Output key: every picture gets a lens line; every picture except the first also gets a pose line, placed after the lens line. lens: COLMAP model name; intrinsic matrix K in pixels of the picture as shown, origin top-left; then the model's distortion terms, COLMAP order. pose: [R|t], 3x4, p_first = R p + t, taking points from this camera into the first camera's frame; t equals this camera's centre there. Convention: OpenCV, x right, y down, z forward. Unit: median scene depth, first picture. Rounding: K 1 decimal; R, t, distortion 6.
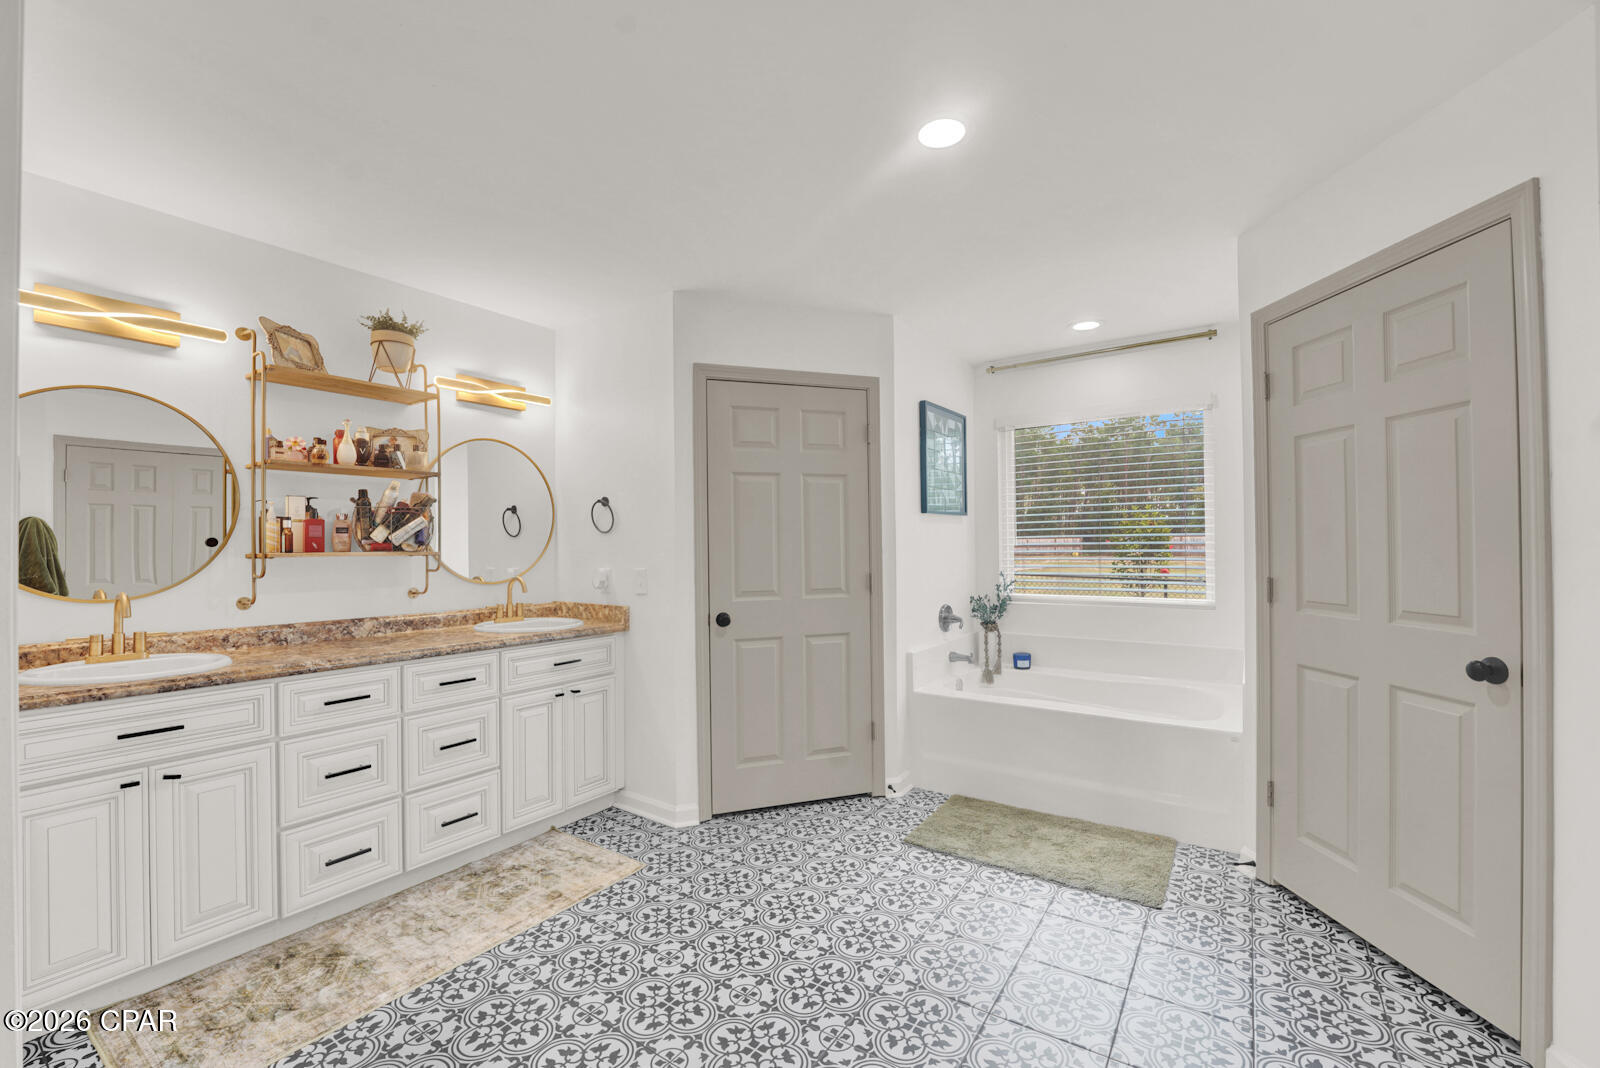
lens RADIAL K [[653.9, 0, 795.8], [0, 653.9, 546.5], [0, 0, 1]] dist [-0.027548, 0.002696]
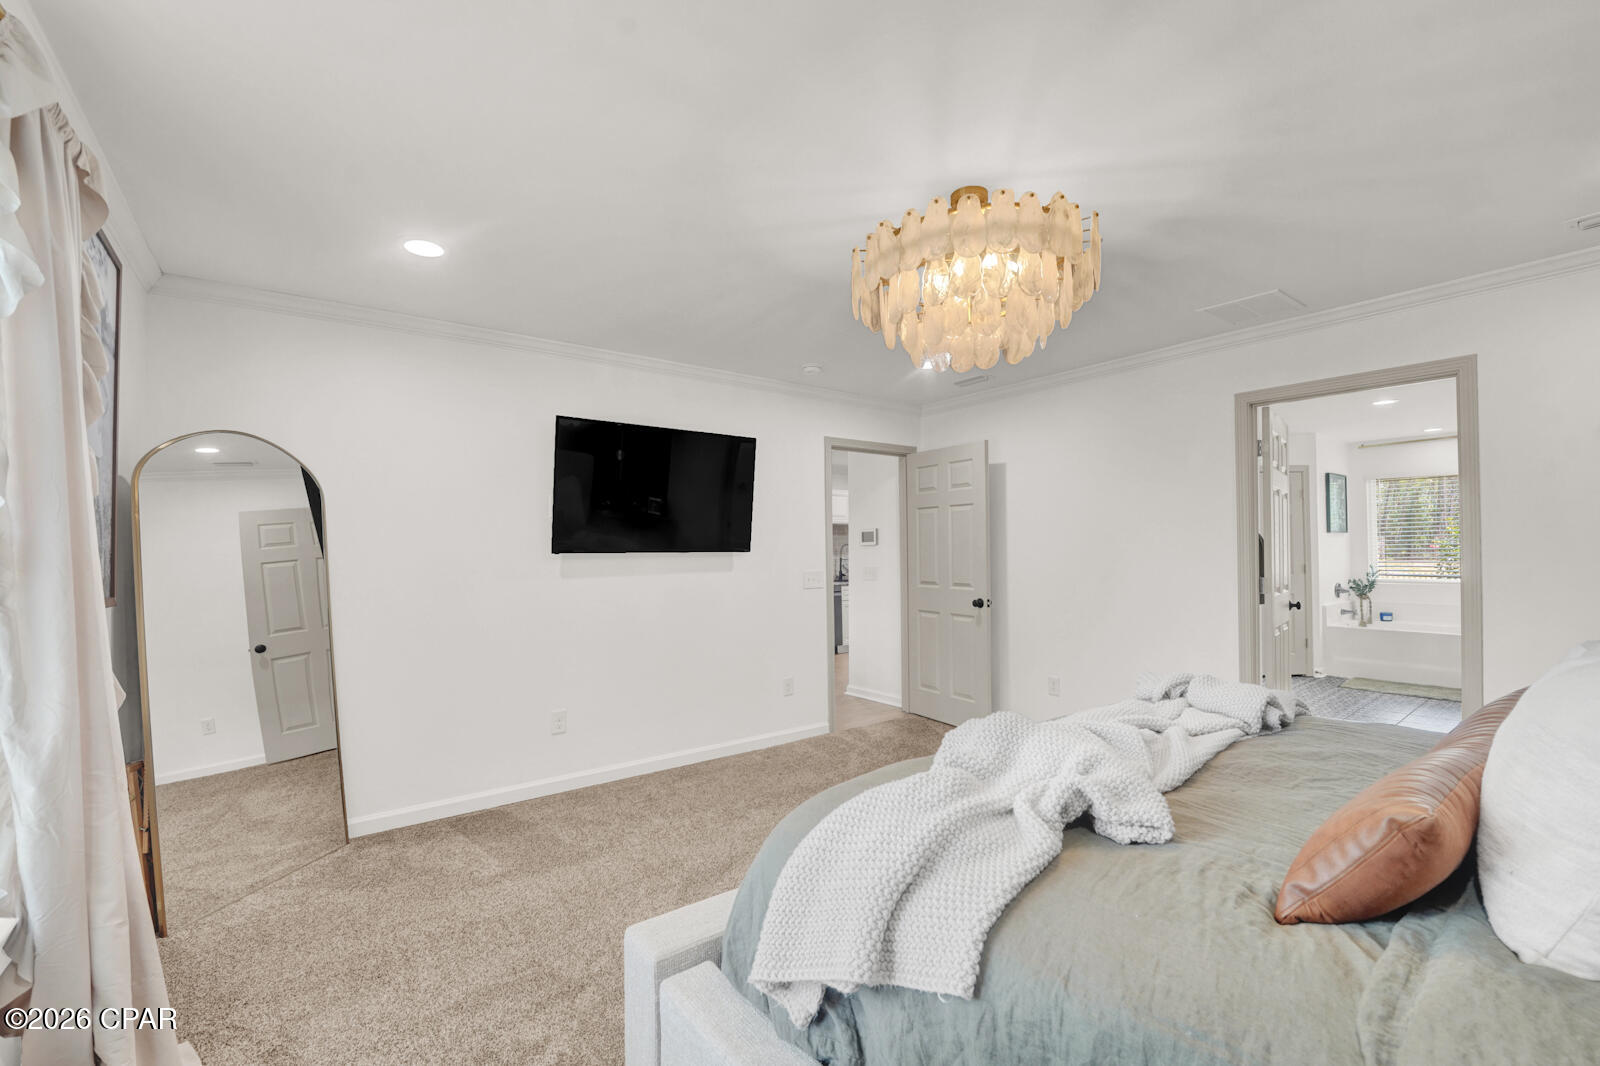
lens RADIAL K [[663.2, 0, 799.1], [0, 663.2, 541.1], [0, 0, 1]] dist [-0.025020, 0.000446]
pose [[0.951182, -0.000864, -0.308629, -0.872892], [-0.002480, 0.999942, -0.010442, -0.004808], [0.308620, 0.010698, 0.951125, -1.626410]]
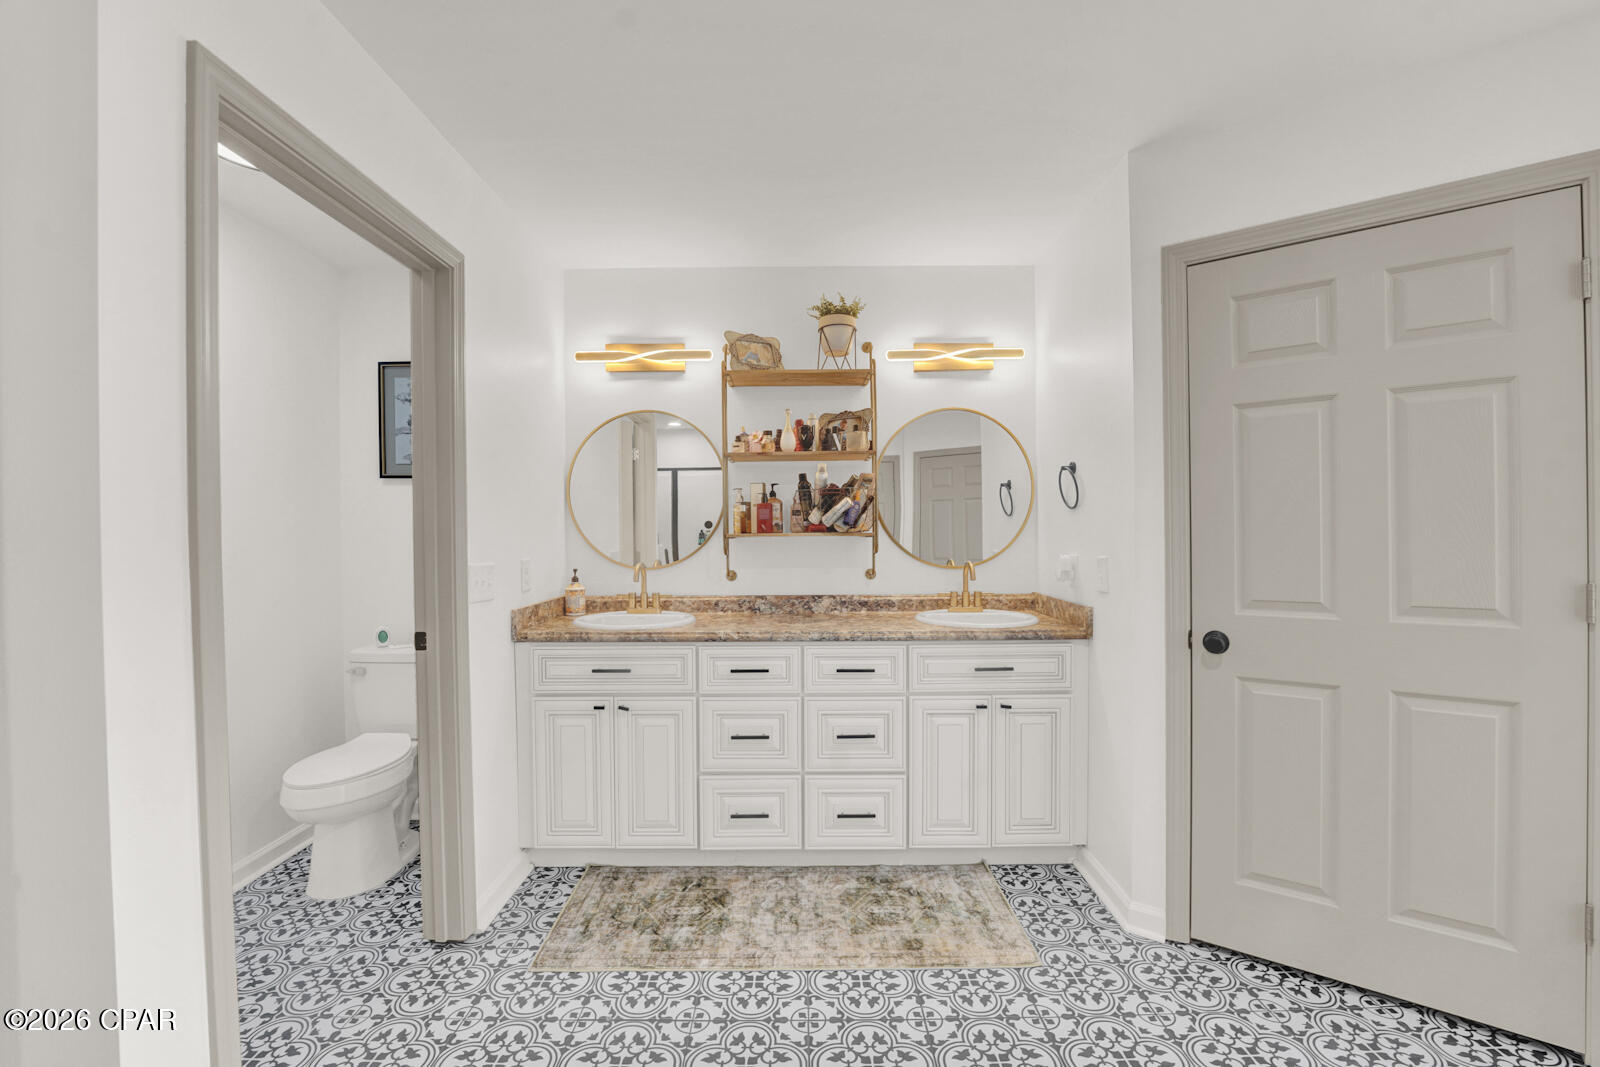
lens RADIAL K [[670.0, 0, 803.3], [0, 670.0, 540.9], [0, 0, 1]] dist [-0.026867, 0.002567]
pose [[0.567541, 0.013662, -0.823232, 0.205673], [0.004631, 0.999794, 0.019785, 0.000001], [0.823332, -0.015041, 0.567361, 0.340640]]
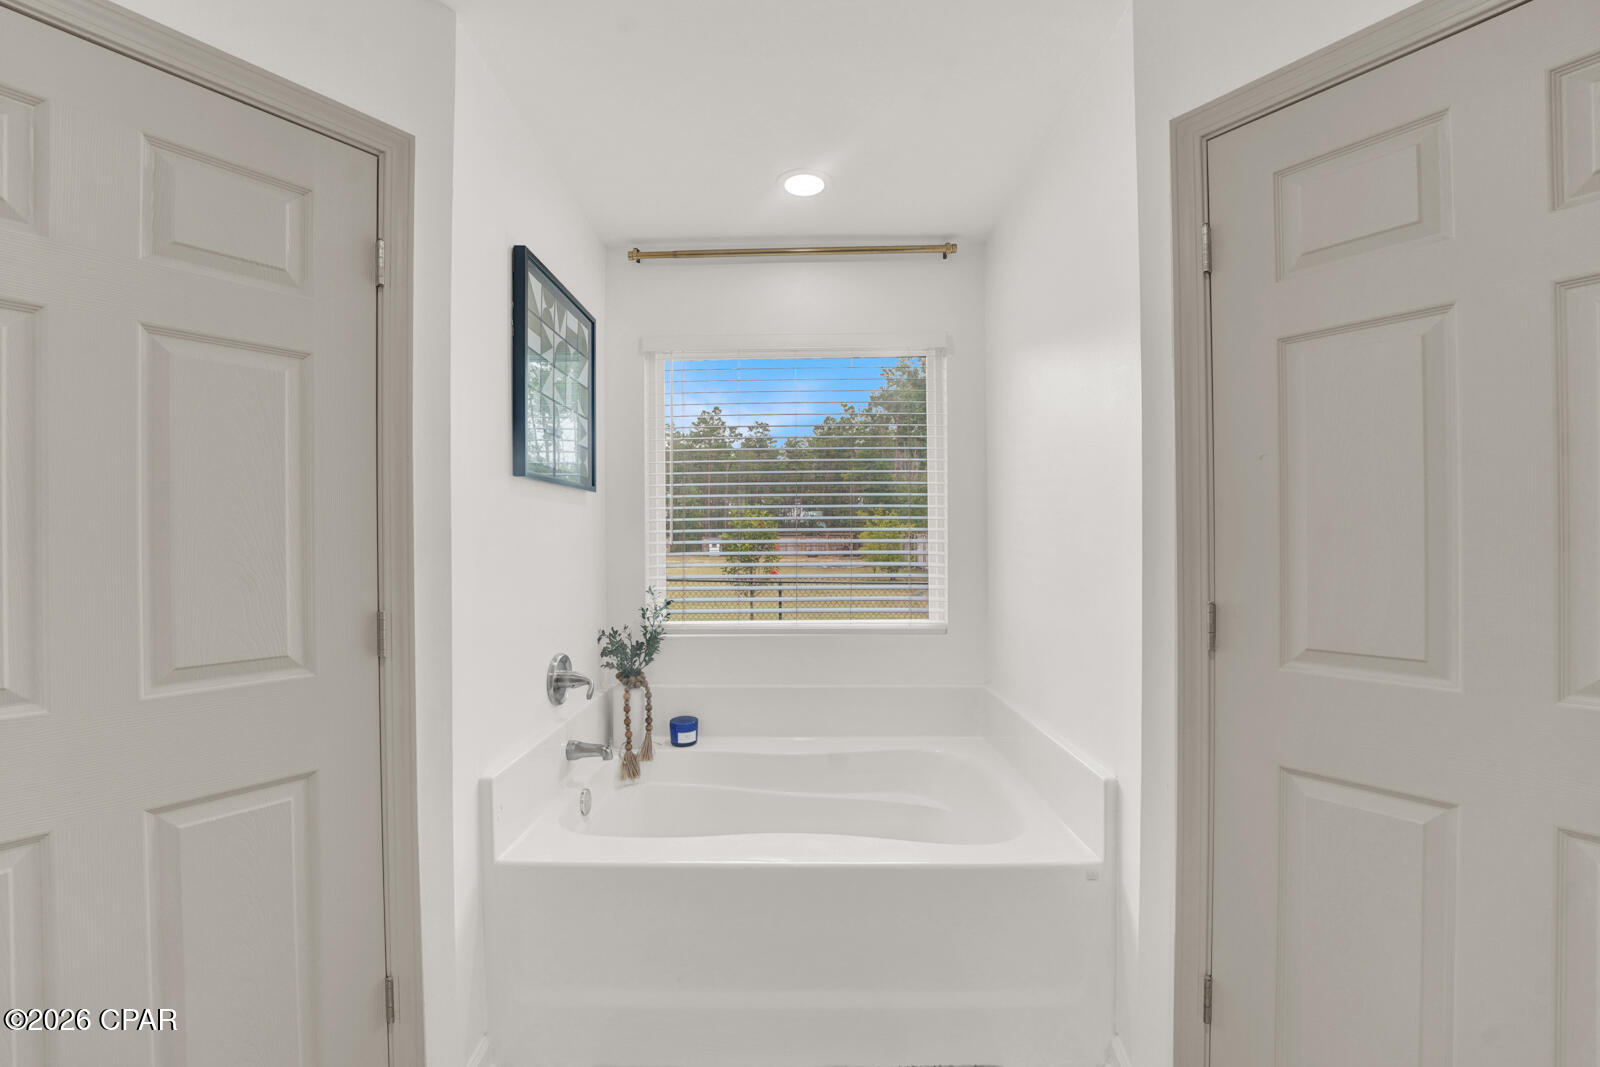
lens RADIAL K [[663.4, 0, 789.7], [0, 663.4, 537.9], [0, 0, 1]] dist [-0.020747, 0.000468]
pose [[0.825211, 0.009100, 0.564752, 0.109034], [-0.002067, 0.999912, -0.013093, 0.001232], [-0.564821, 0.009637, 0.825157, 0.618663]]
